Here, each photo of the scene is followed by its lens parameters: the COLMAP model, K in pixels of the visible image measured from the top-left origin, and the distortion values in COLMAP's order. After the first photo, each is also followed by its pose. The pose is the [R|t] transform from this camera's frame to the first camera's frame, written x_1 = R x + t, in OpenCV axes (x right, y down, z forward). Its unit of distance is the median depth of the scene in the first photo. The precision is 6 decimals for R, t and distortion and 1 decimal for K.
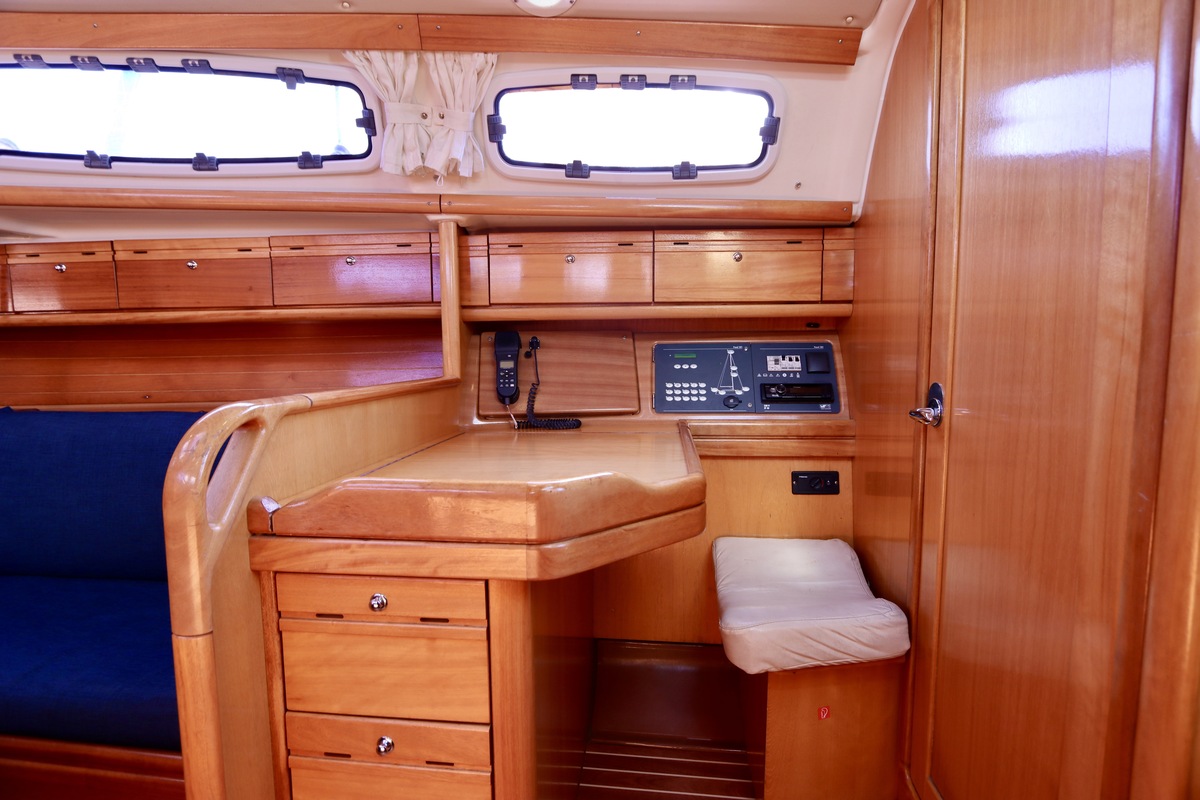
lens RADIAL K [[571.9, 0, 603.4], [0, 571.9, 394.4], [0, 0, 1]] dist [-0.017912, 0.001297]
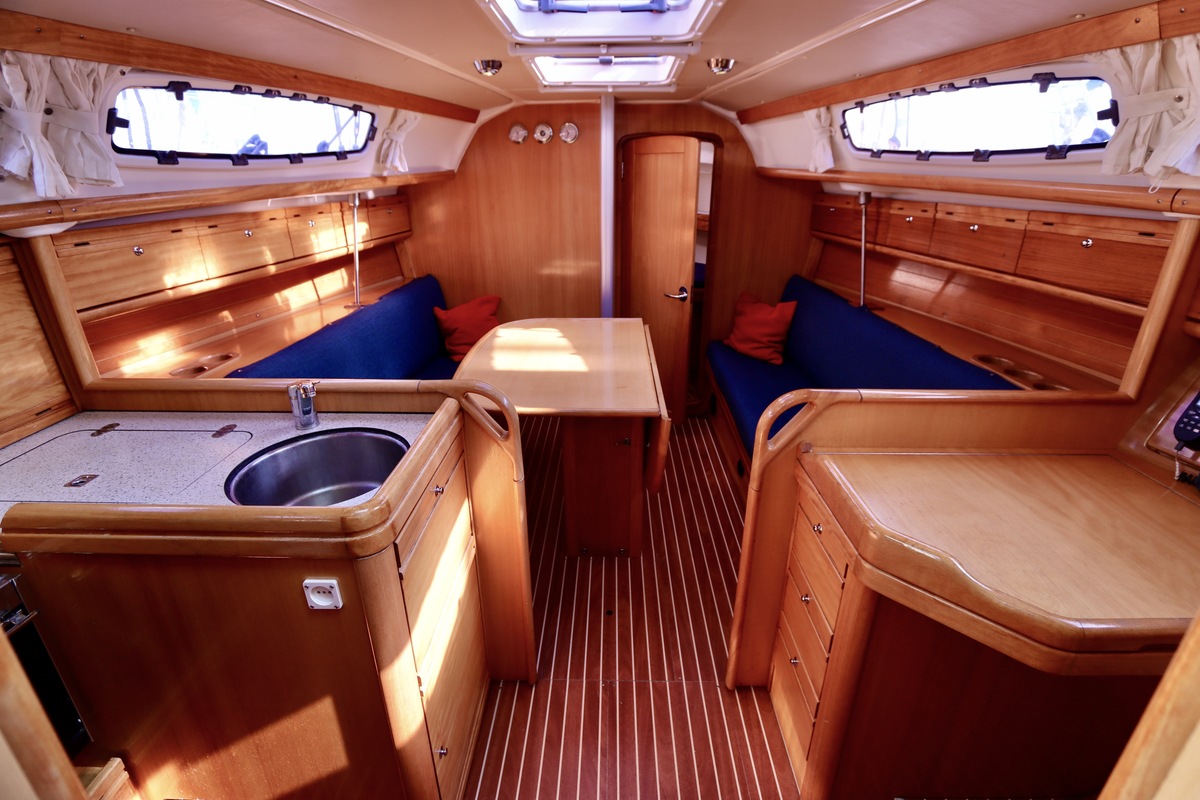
lens RADIAL K [[564.4, 0, 599.2], [0, 564.4, 396.5], [0, 0, 1]] dist [-0.019378, 0.003832]
pose [[0.089358, 0.380613, -0.920407, 0.462948], [-0.078640, 0.923915, 0.374429, -0.283778], [0.992890, 0.038923, 0.112490, 0.067286]]
